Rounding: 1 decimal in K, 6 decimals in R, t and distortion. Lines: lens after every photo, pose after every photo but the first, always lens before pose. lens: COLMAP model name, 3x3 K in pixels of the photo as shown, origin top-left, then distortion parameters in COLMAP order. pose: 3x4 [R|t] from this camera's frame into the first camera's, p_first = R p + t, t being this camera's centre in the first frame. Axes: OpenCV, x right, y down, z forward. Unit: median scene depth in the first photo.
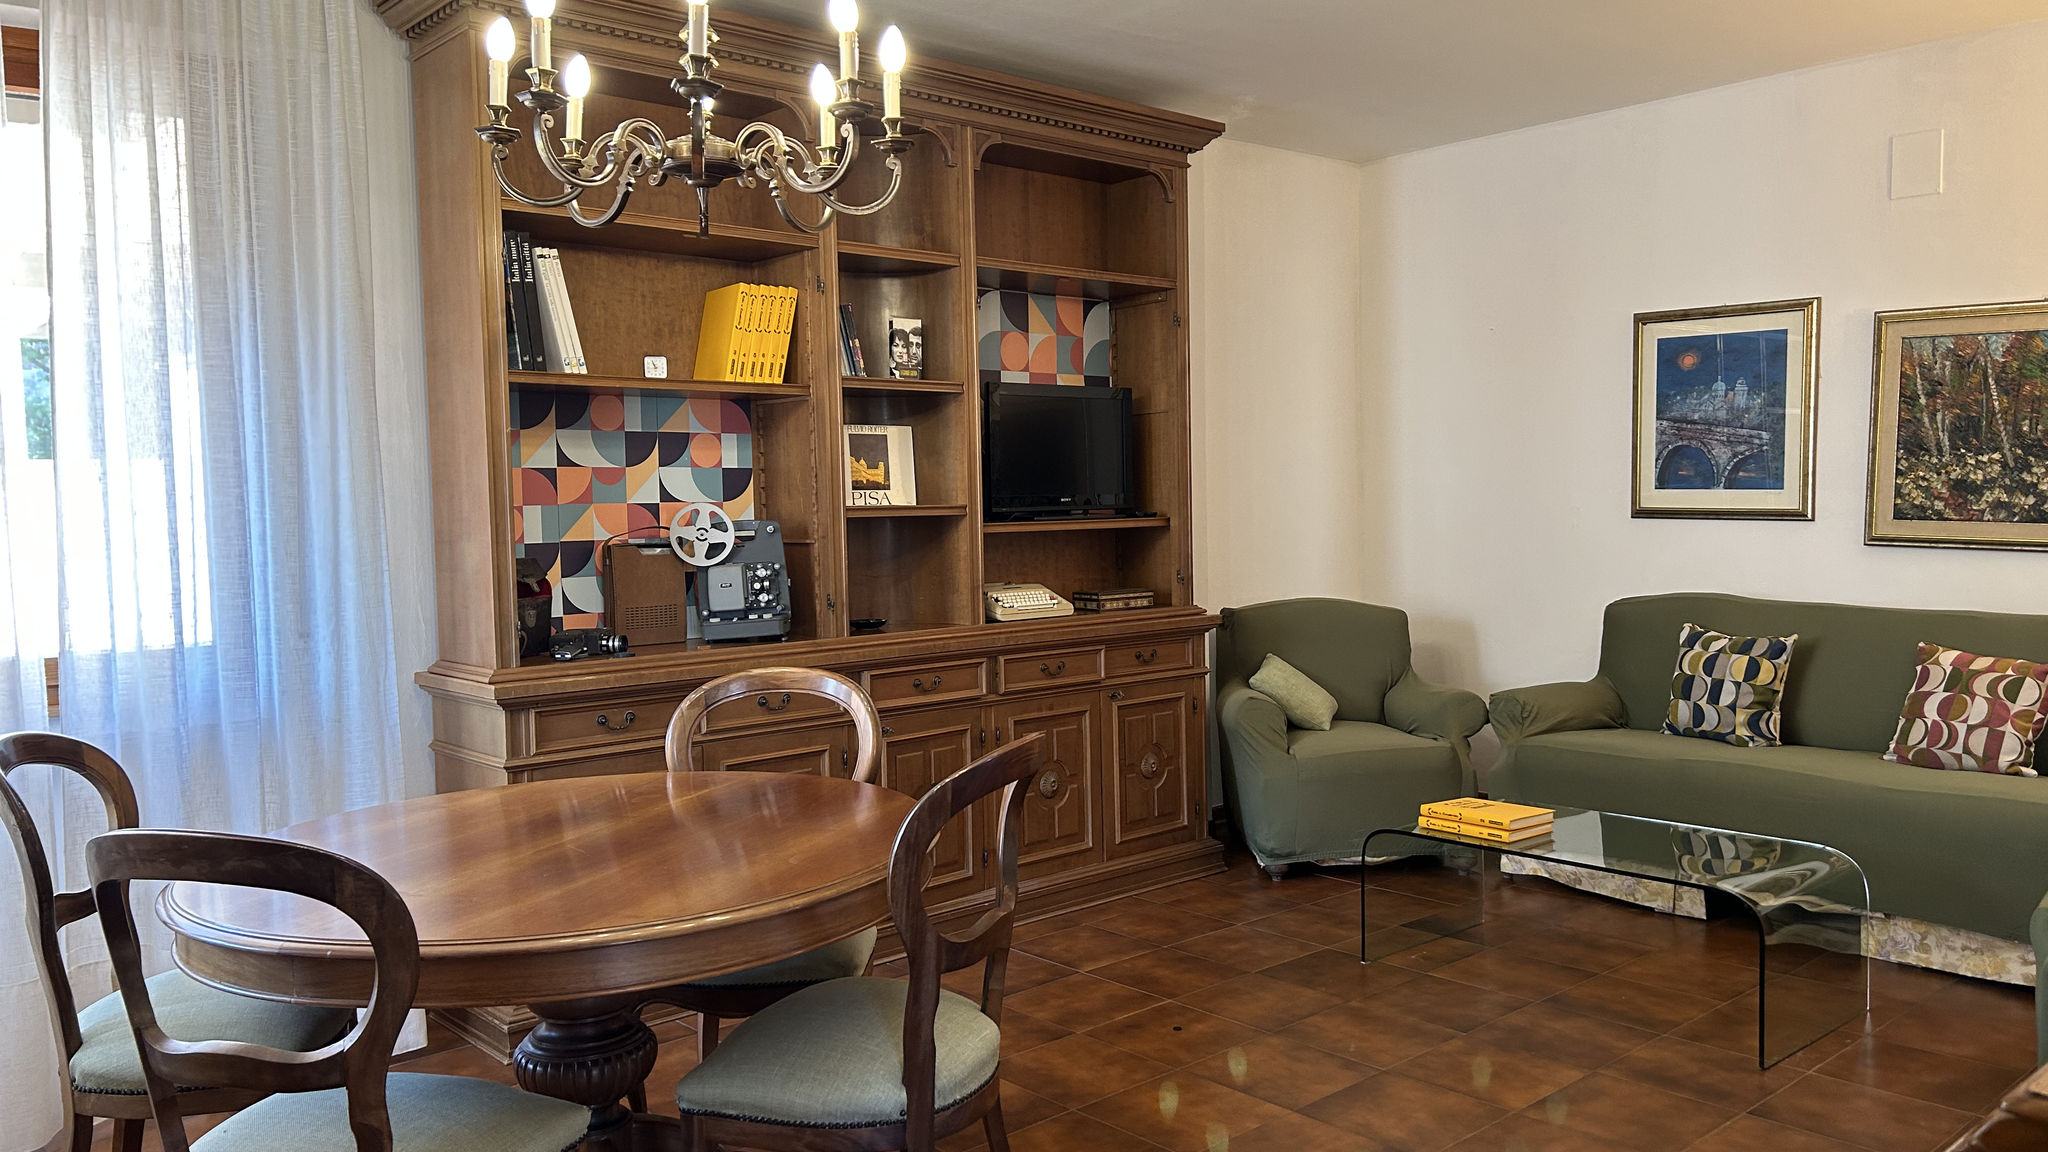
lens RADIAL K [[1542.6, 0, 1043.0], [0, 1542.6, 584.1], [0, 0, 1]] dist [0.153205, -0.337097]
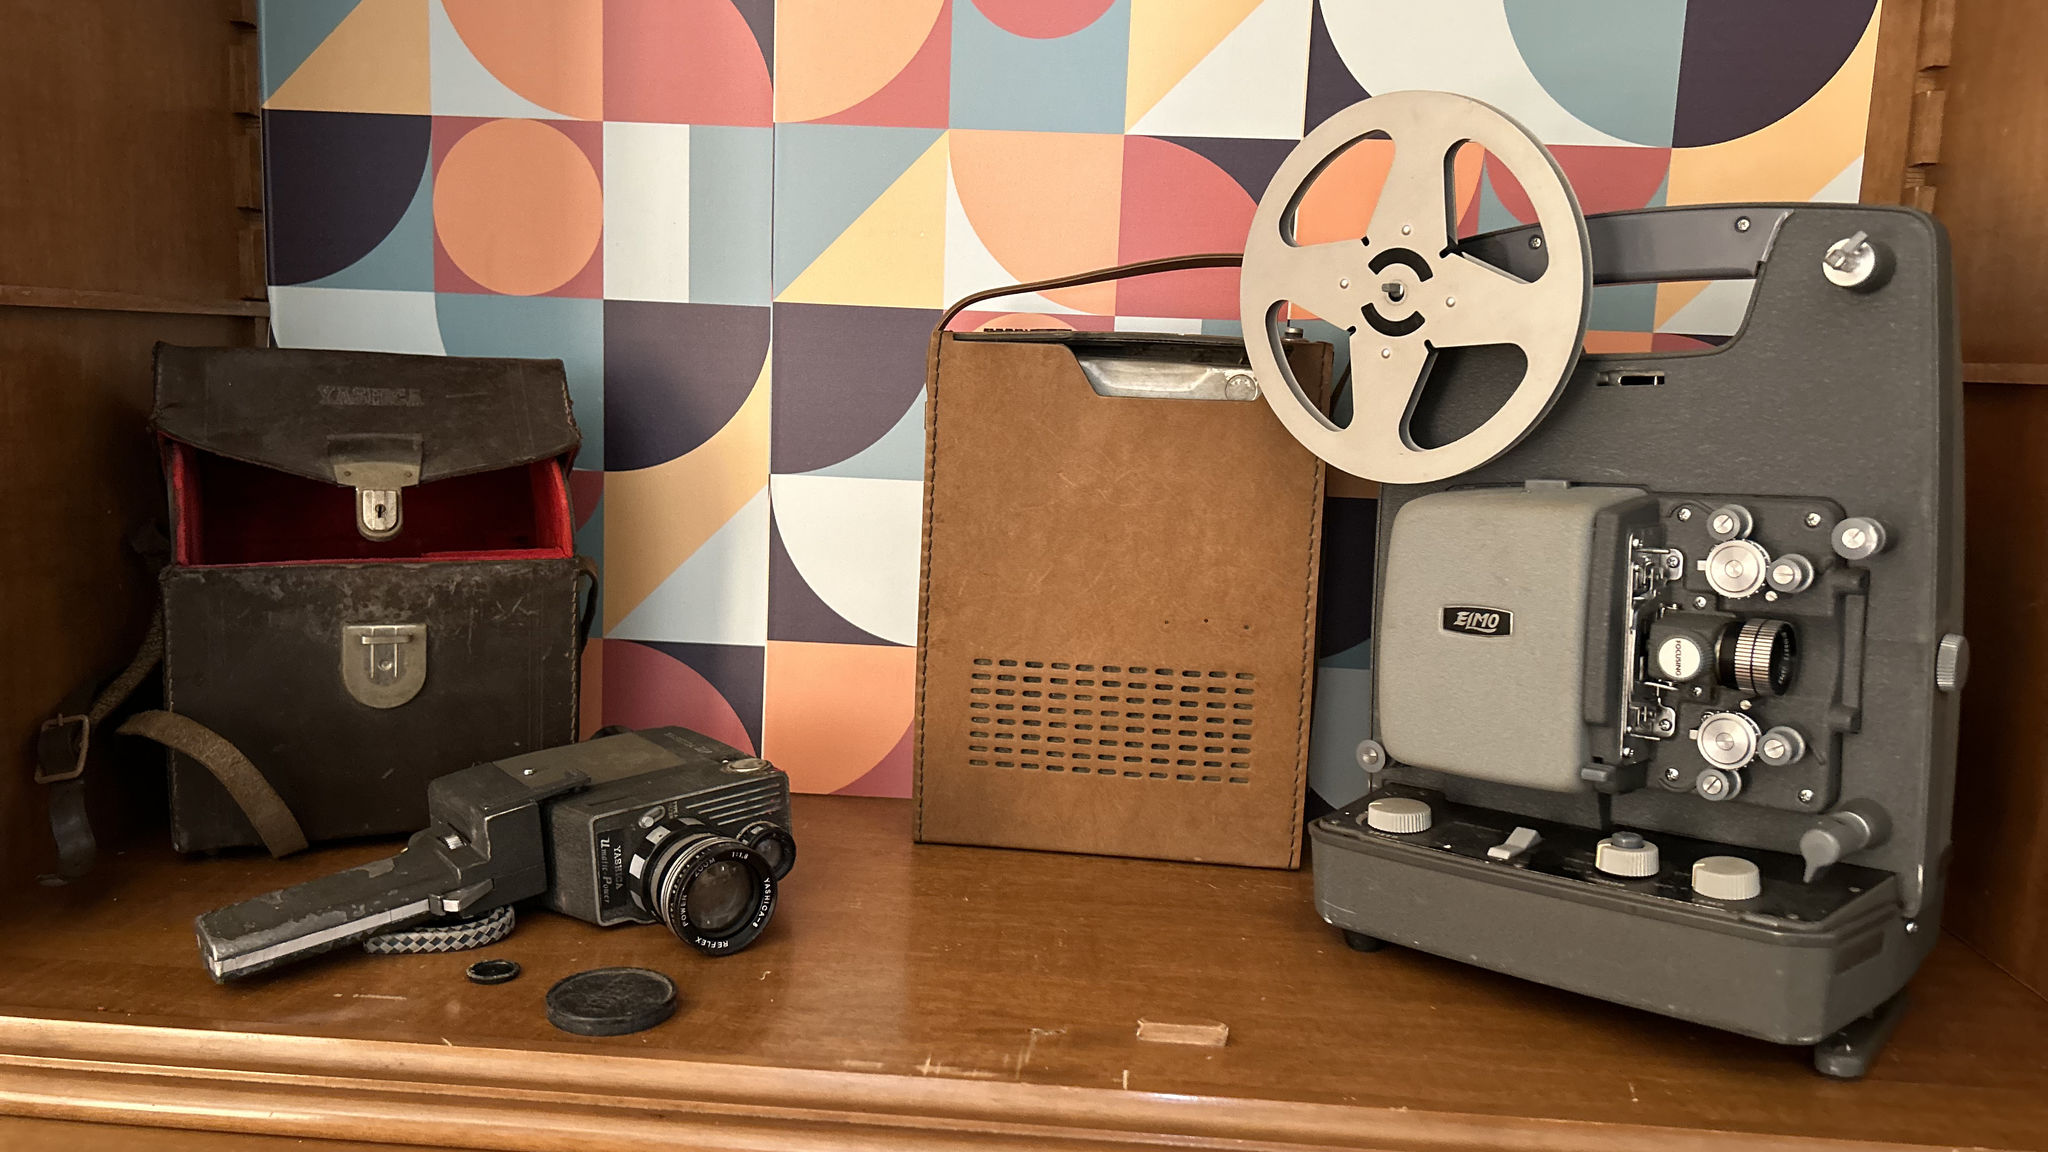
lens RADIAL K [[1542.6, 0, 1043.0], [0, 1542.6, 584.1], [0, 0, 1]] dist [0.153205, -0.337097]
pose [[0.686596, 0.149599, -0.711482, -0.119914], [-0.091316, 0.988596, 0.119744, -0.017163], [0.721282, -0.017246, 0.692427, 0.837945]]
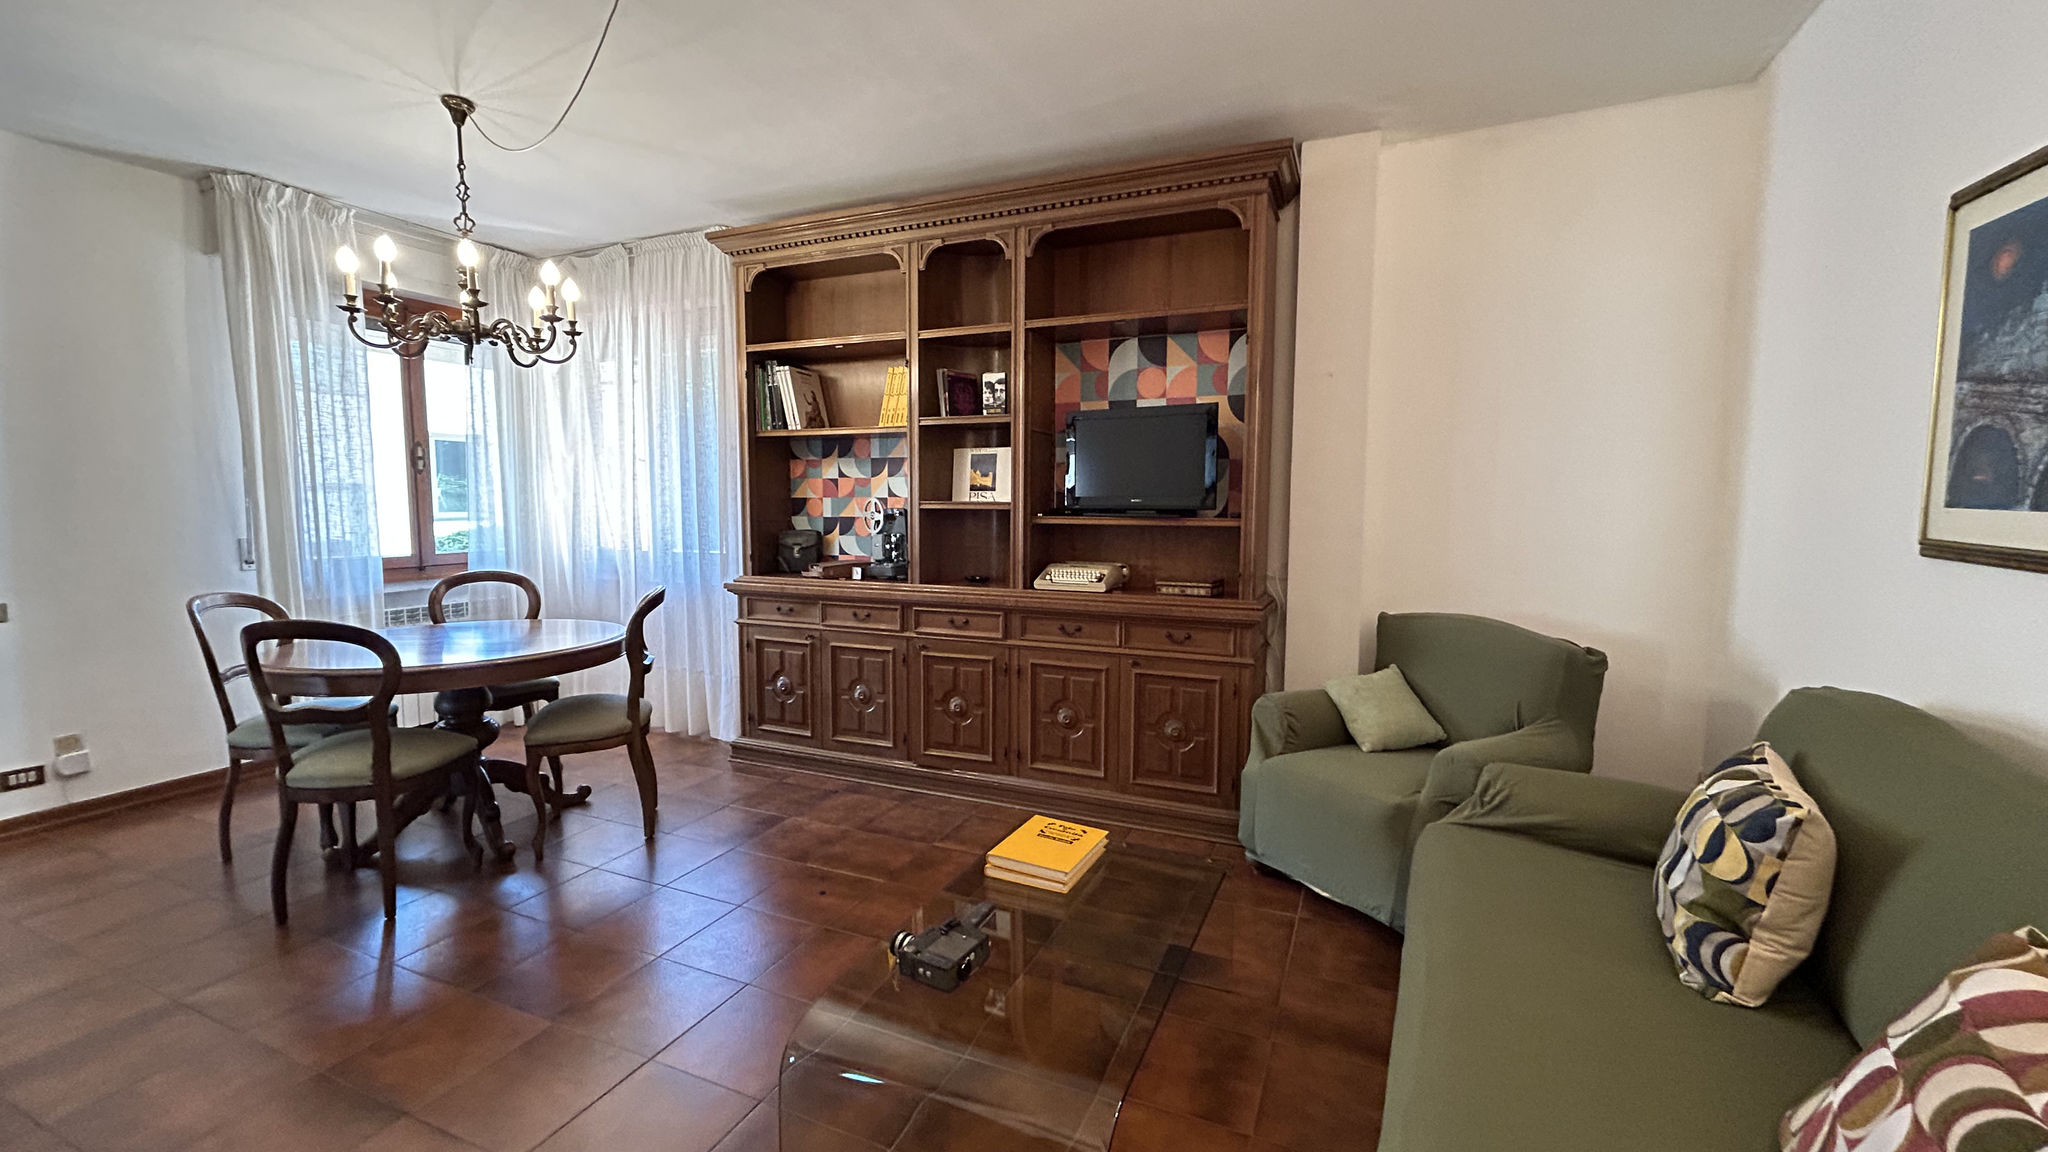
lens RADIAL K [[831.4, 0, 1024.0], [0, 831.4, 576.0], [0, 0, 1]] dist [-0.000301, -0.000140]
pose [[0.403079, 0.103400, -0.909305, 0.690712], [-0.061360, 0.994414, 0.085878, -0.054027], [0.913106, 0.021179, 0.407173, 0.756064]]
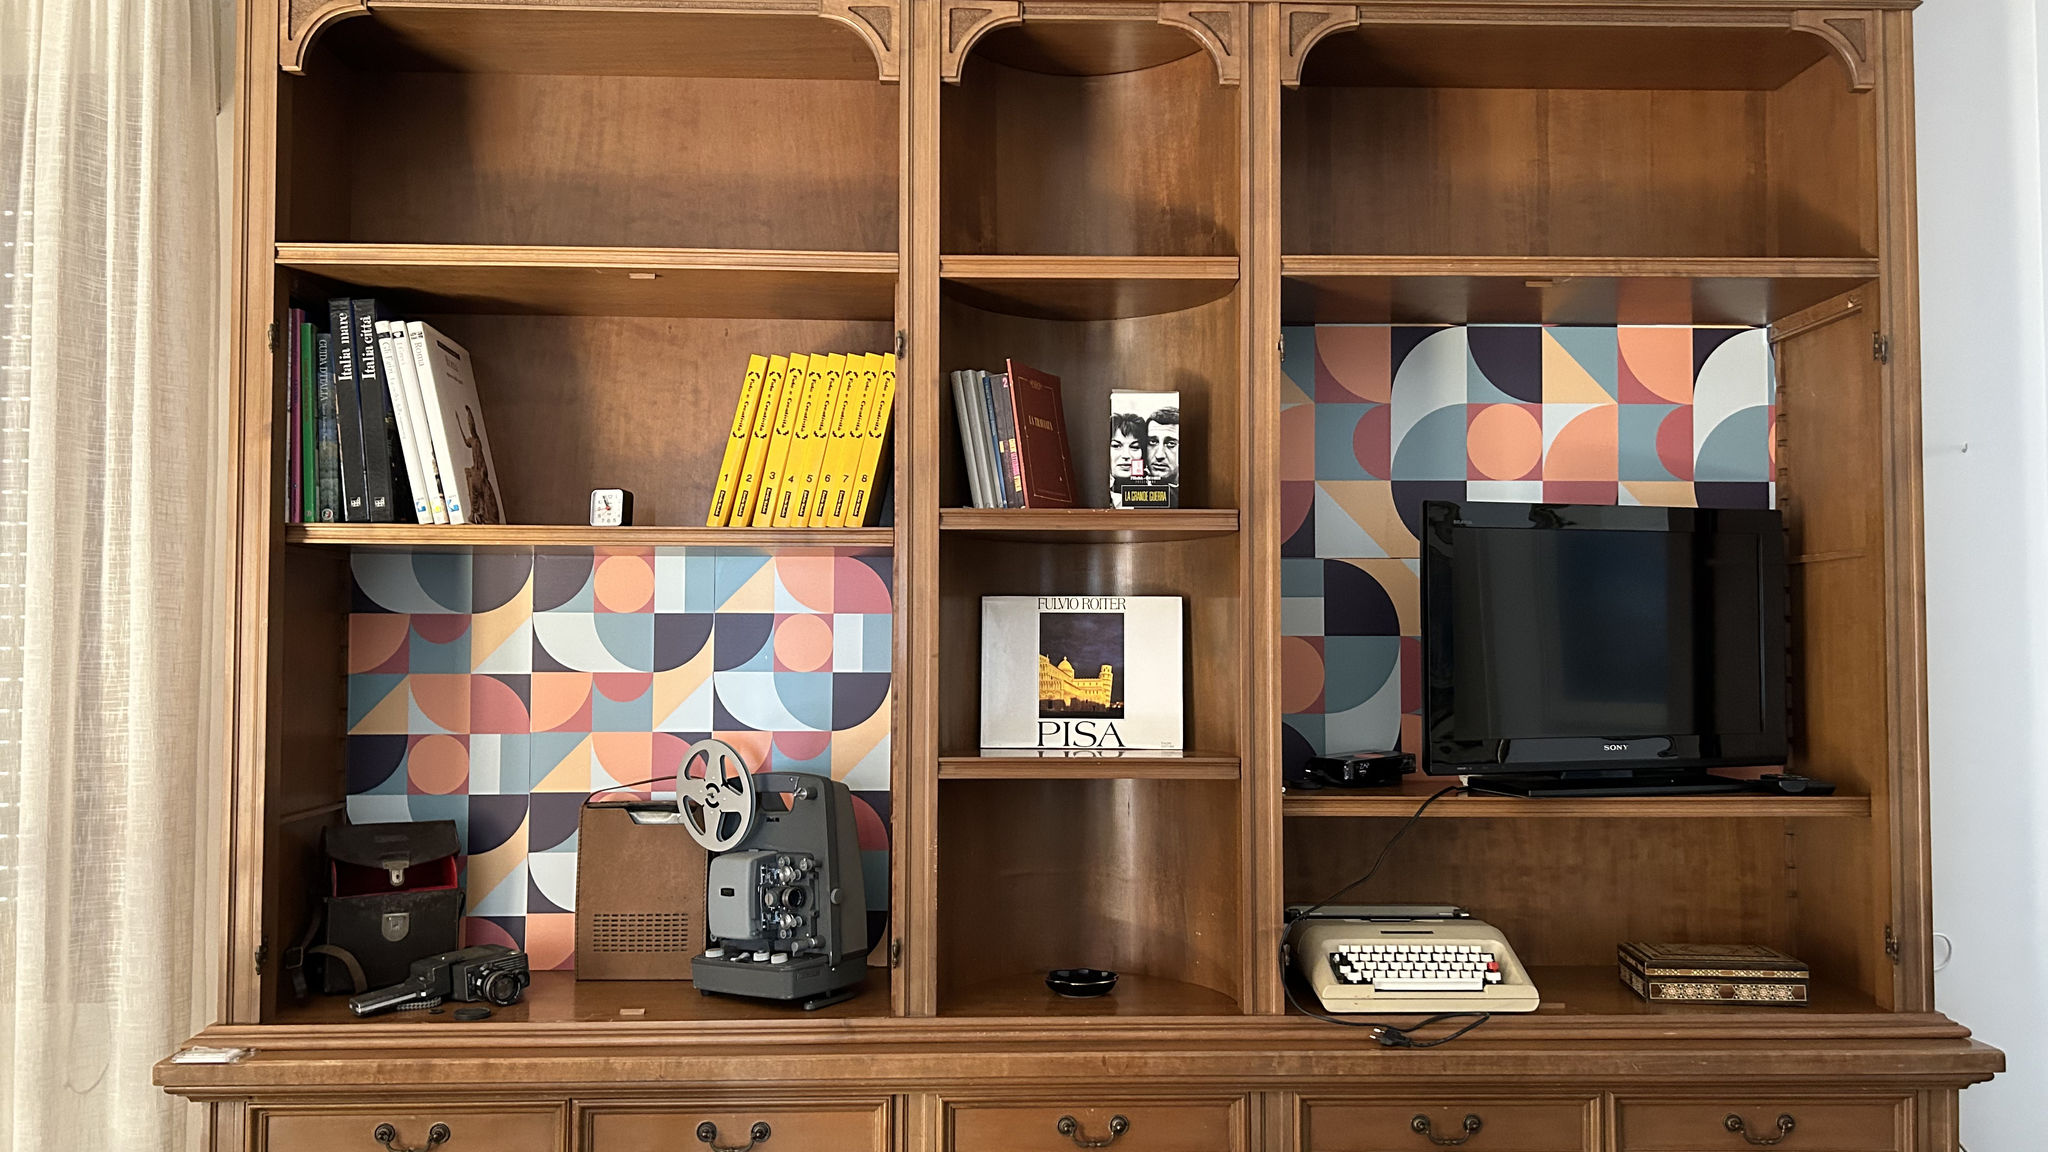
lens RADIAL K [[1542.6, 0, 1043.0], [0, 1542.6, 584.1], [0, 0, 1]] dist [0.153205, -0.337097]
pose [[0.755313, -0.002312, -0.655361, 0.239221], [-0.052189, 0.996606, -0.063664, -0.077164], [0.653283, 0.082288, 0.752628, 0.629511]]
